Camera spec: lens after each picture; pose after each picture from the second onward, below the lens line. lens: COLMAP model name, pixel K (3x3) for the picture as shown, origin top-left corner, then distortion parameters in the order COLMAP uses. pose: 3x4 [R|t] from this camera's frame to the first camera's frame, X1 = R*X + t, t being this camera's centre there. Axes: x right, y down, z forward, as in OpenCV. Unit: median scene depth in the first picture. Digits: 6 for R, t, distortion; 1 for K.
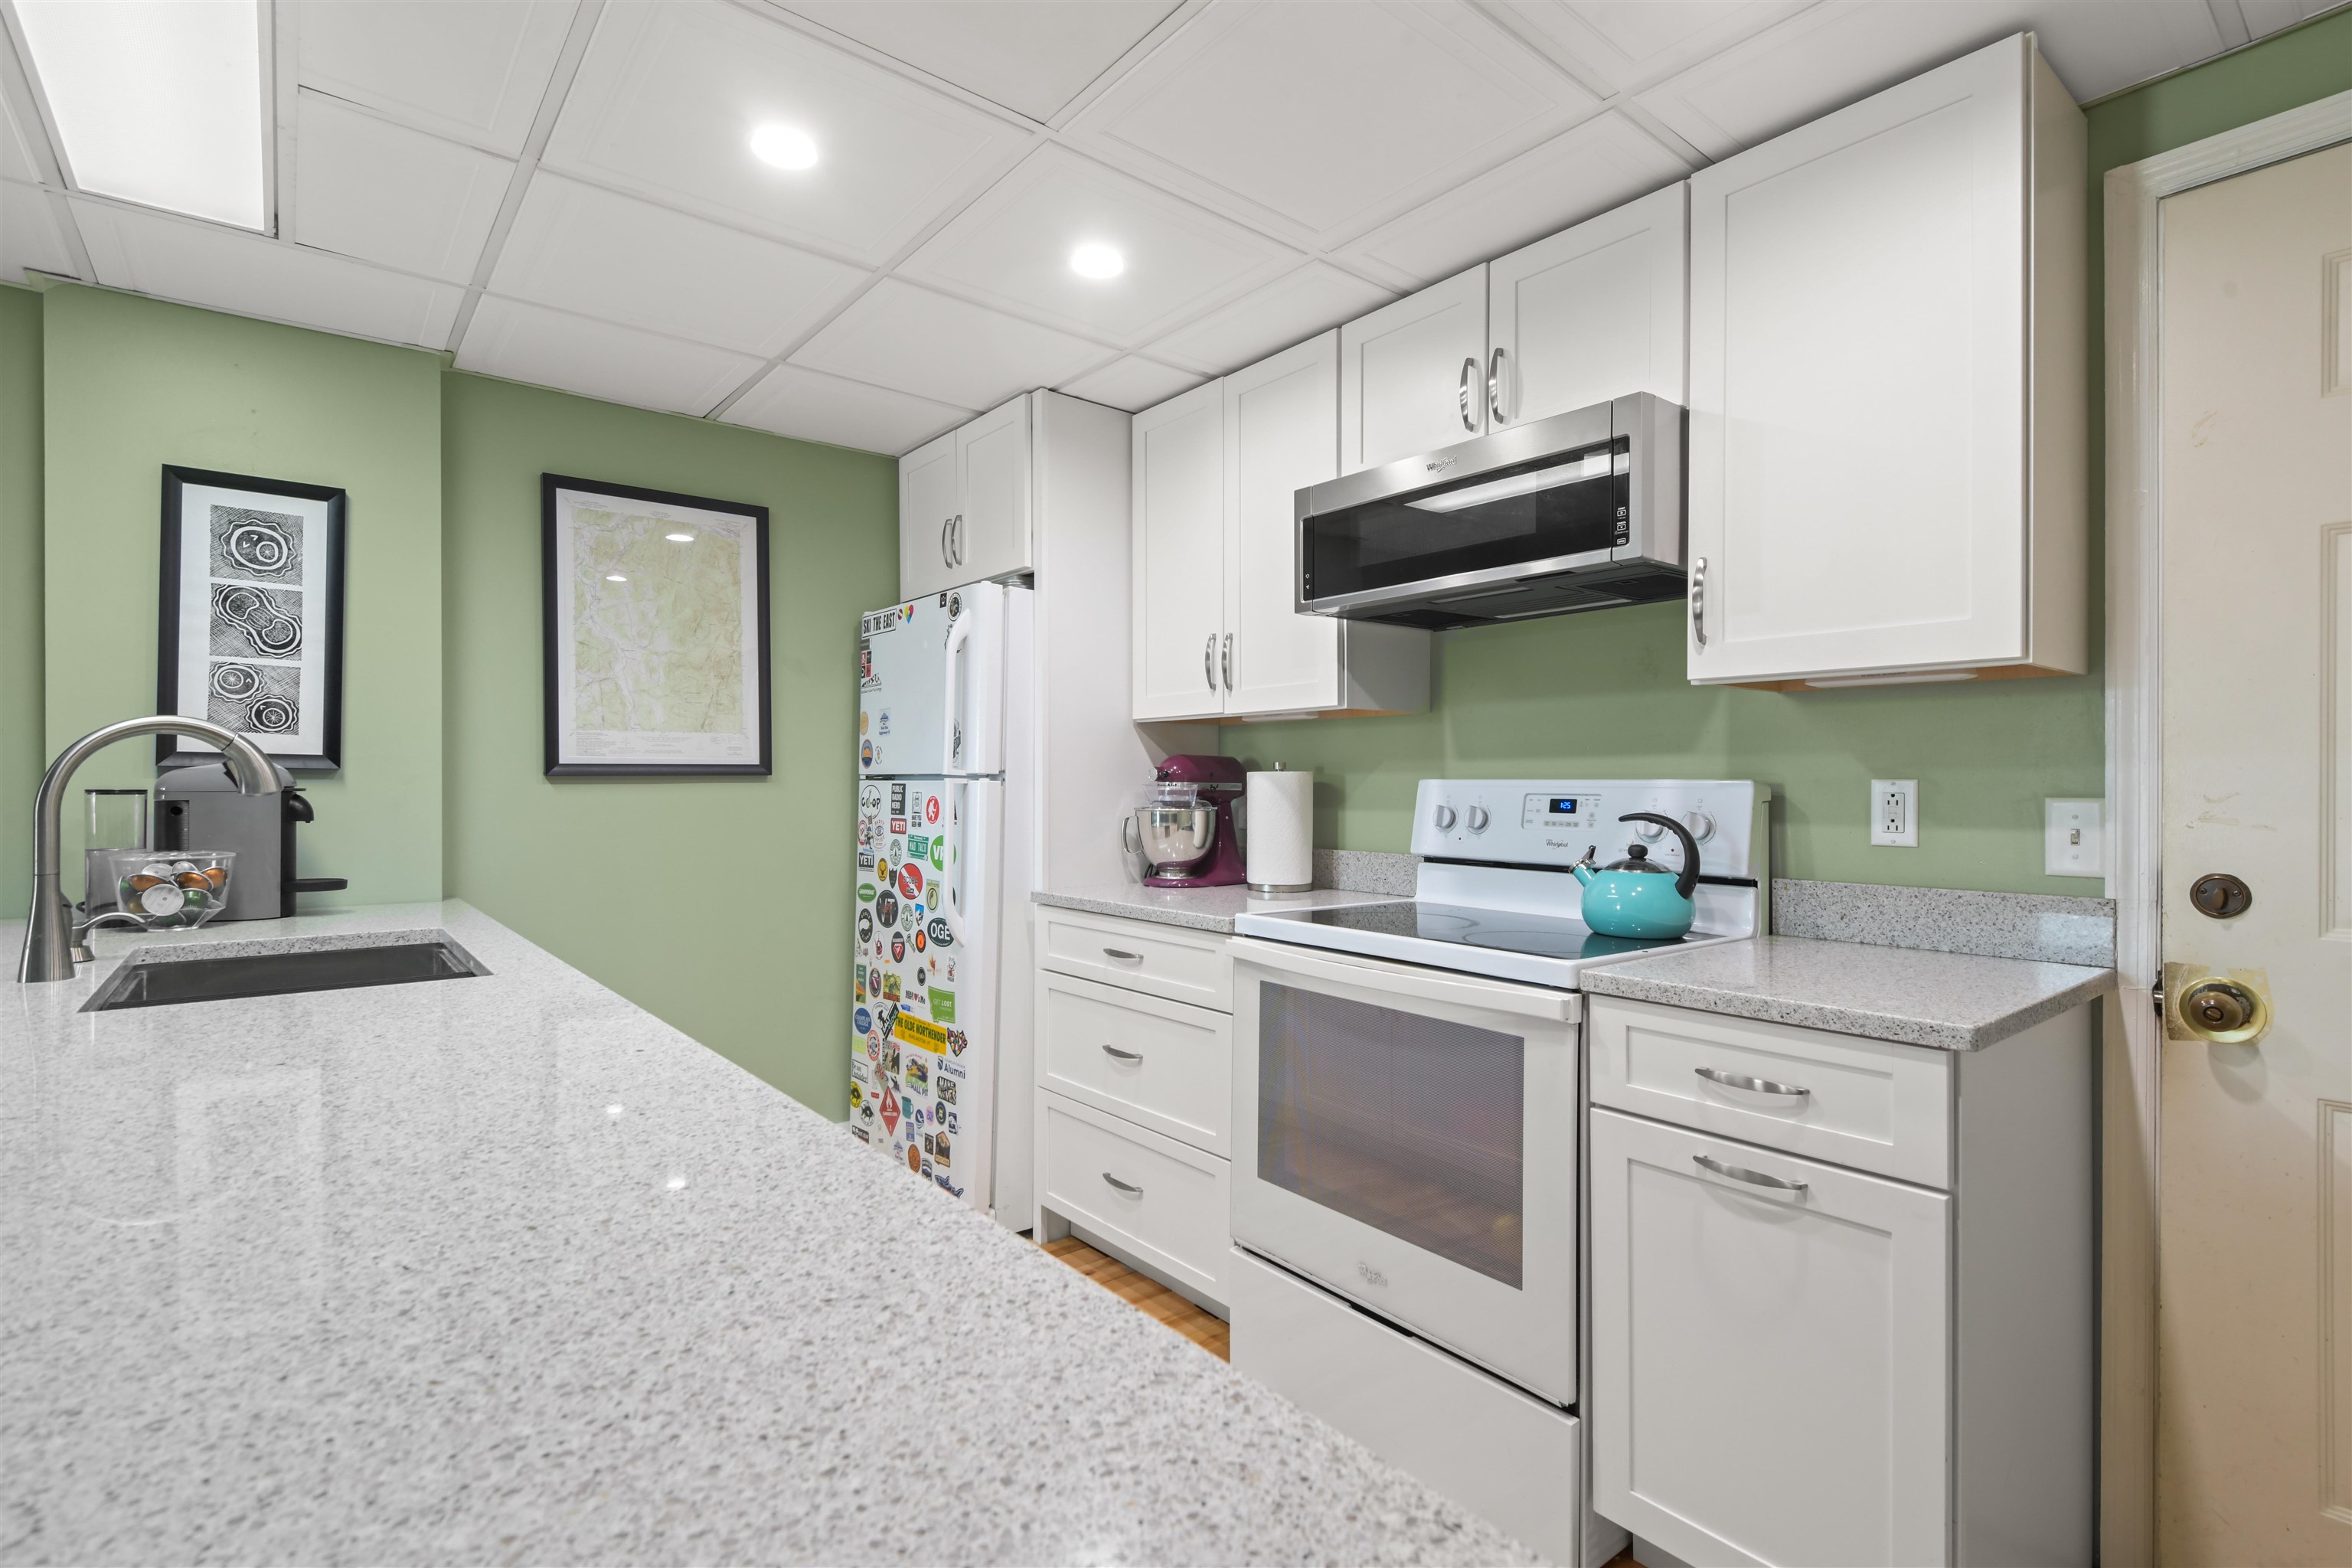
lens RADIAL K [[1061.2, 0, 1246.6], [0, 1061.2, 790.1], [0, 0, 1]] dist [0.016037, -0.011951]
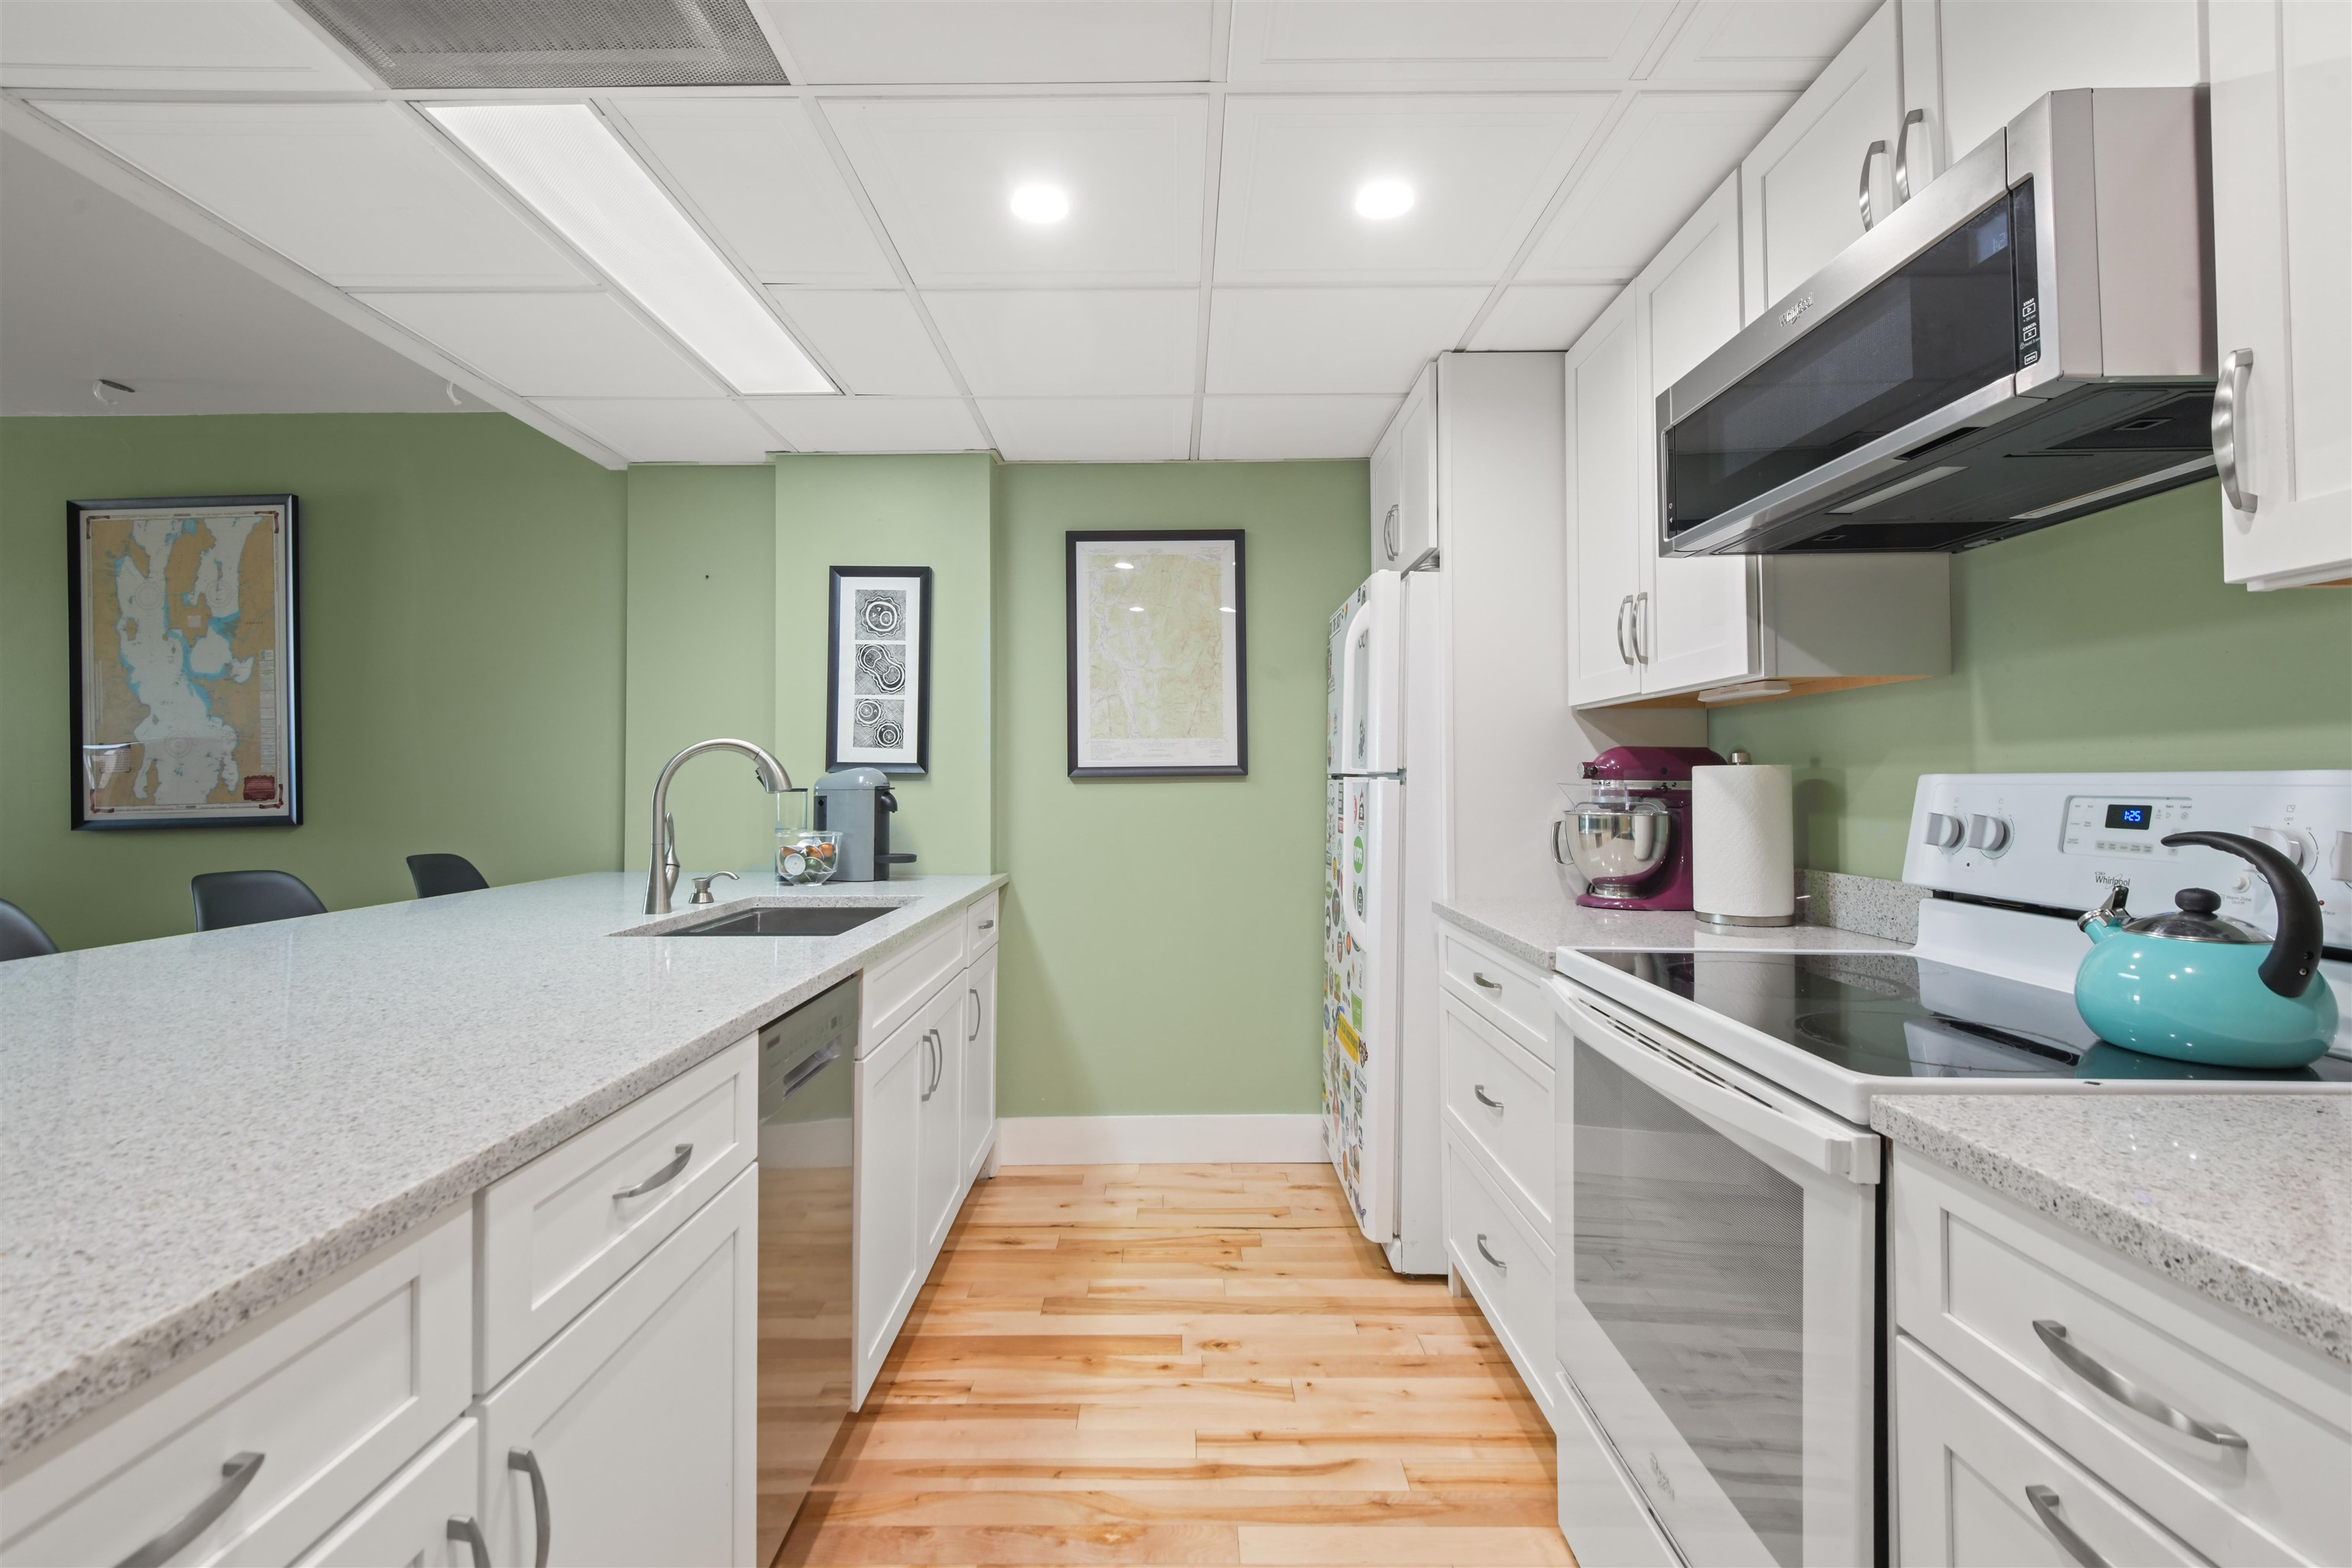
lens RADIAL K [[1061.2, 0, 1184.2], [0, 1061.2, 760.4], [0, 0, 1]] dist [0.016037, -0.011951]
pose [[0.762019, -0.017129, -0.647327, 0.272821], [-0.000496, 0.999634, -0.027036, -0.000183], [0.647554, 0.020923, 0.761732, 0.195529]]
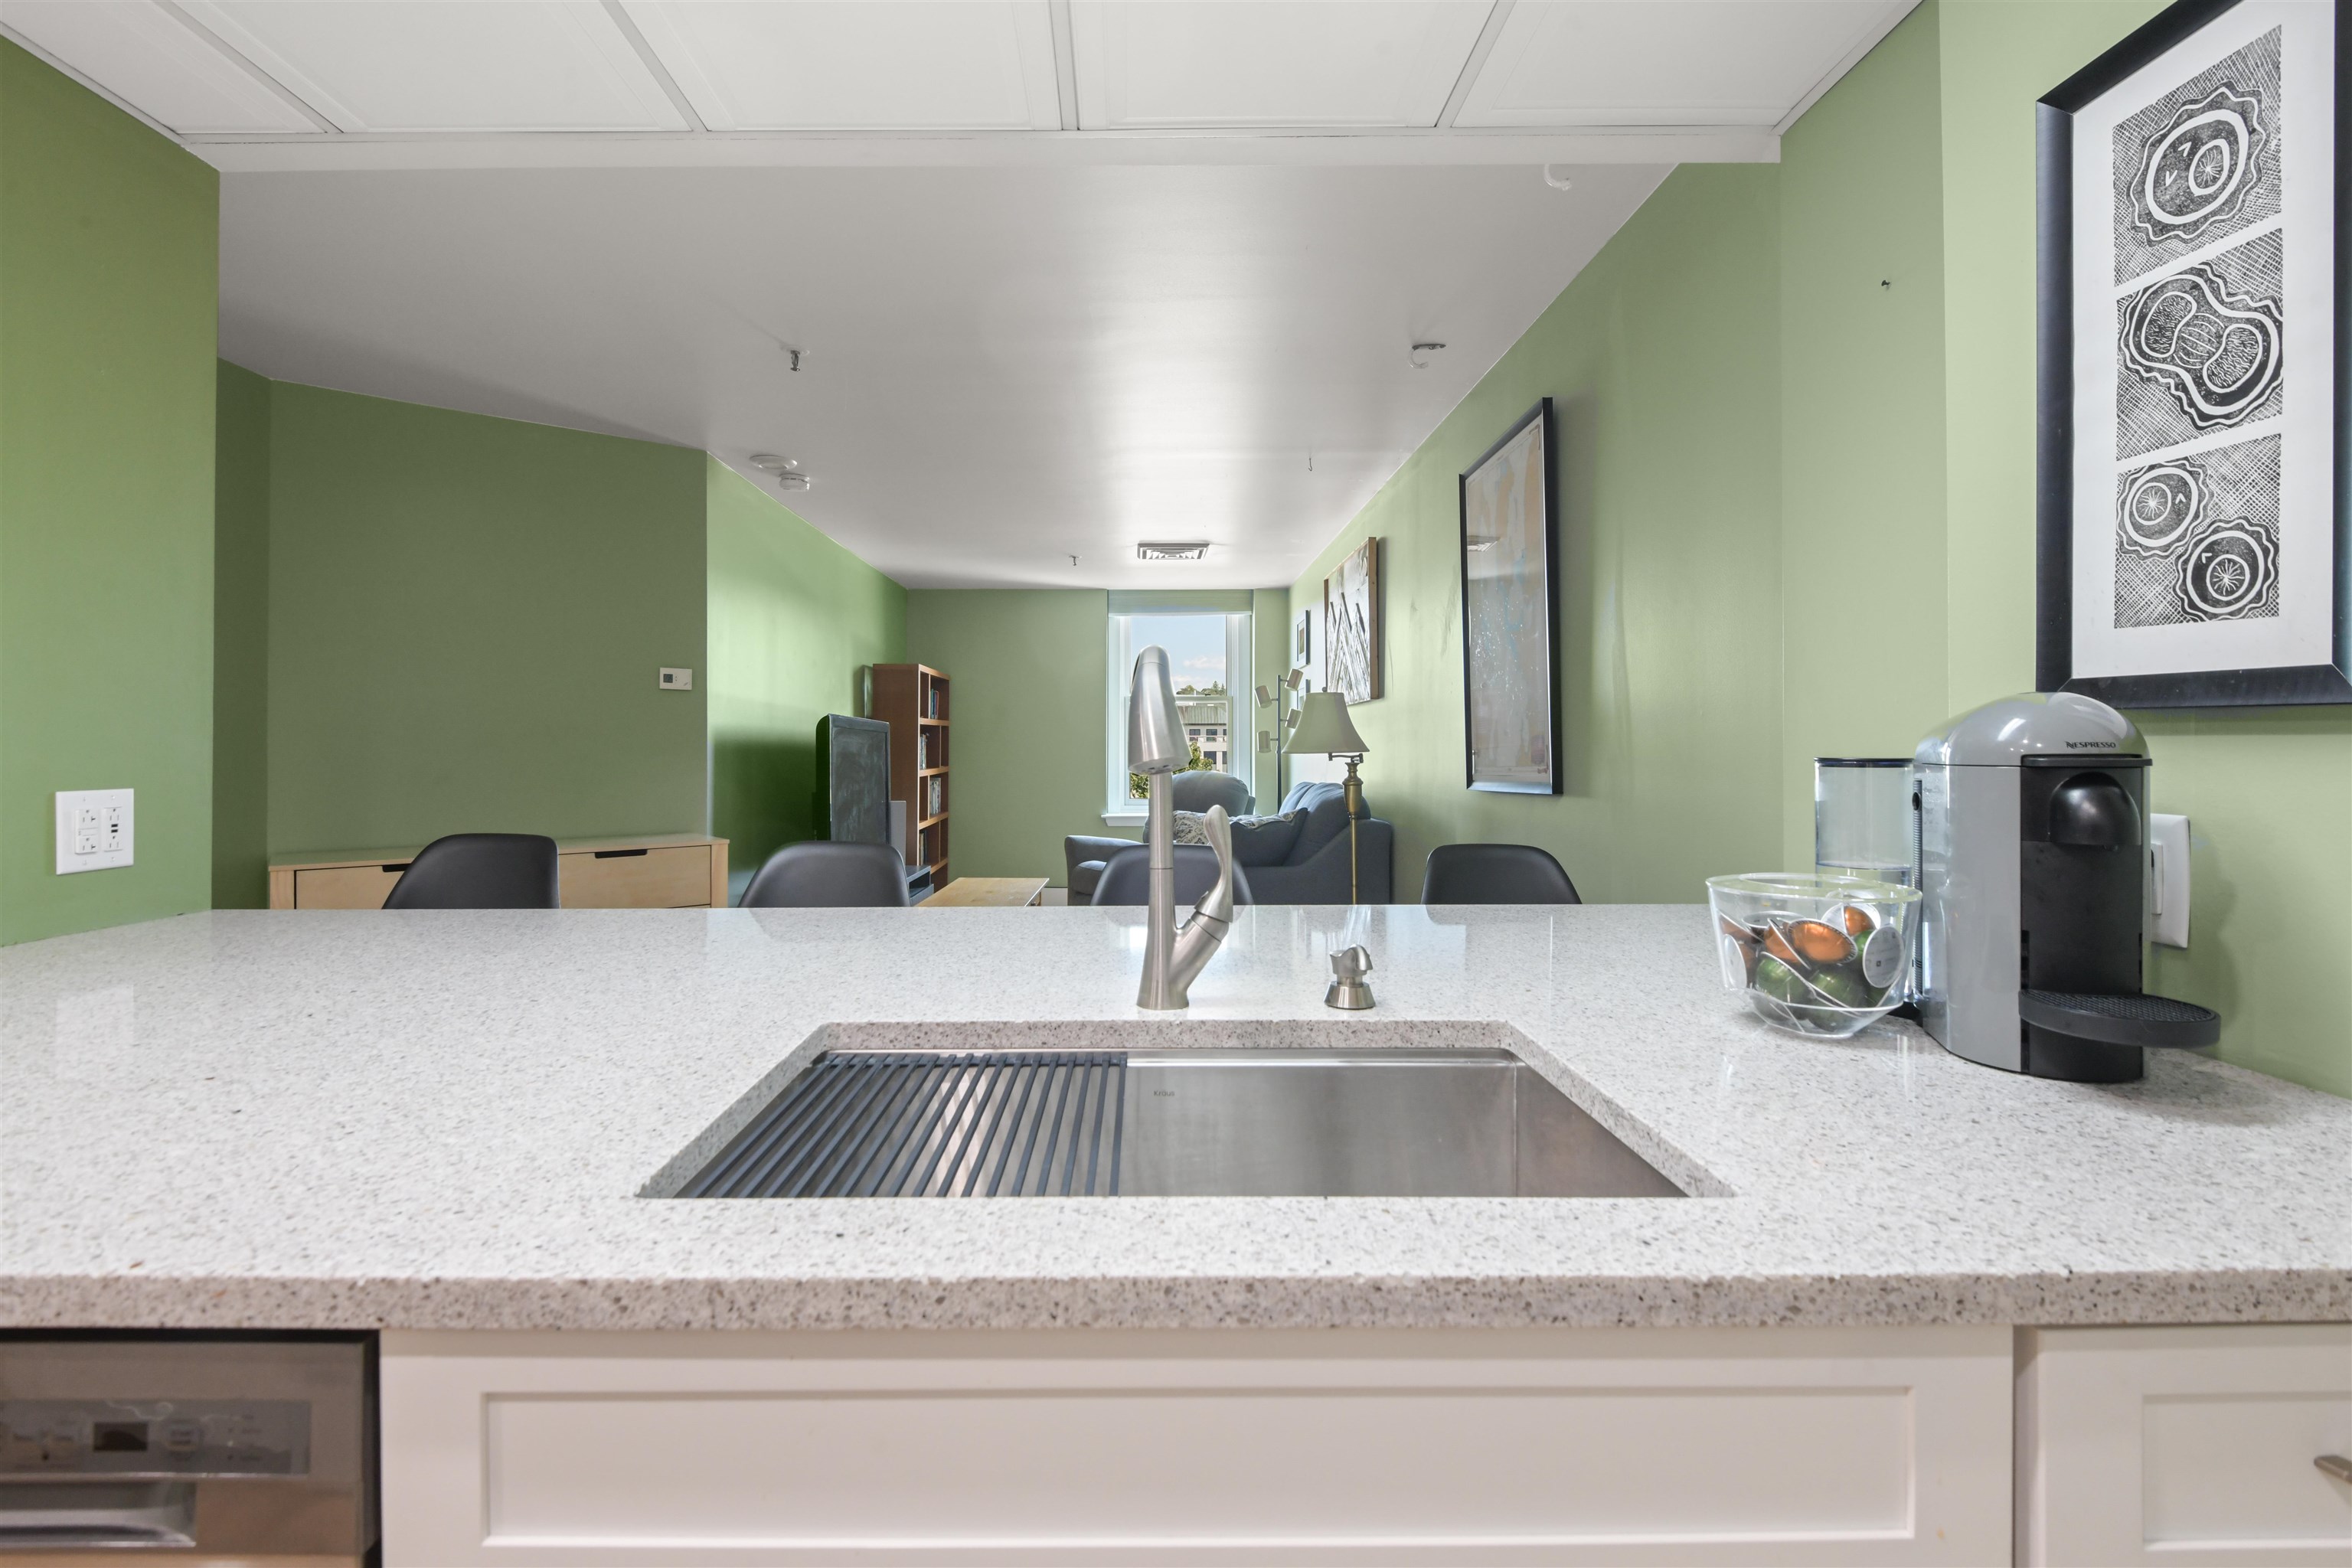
lens RADIAL K [[1061.2, 0, 1199.9], [0, 1061.2, 749.9], [0, 0, 1]] dist [0.016037, -0.011951]
pose [[-0.641453, 0.006302, -0.767136, -0.363854], [0.001605, 0.999975, 0.006873, -0.007971], [0.767161, 0.003178, -0.641447, 0.955753]]
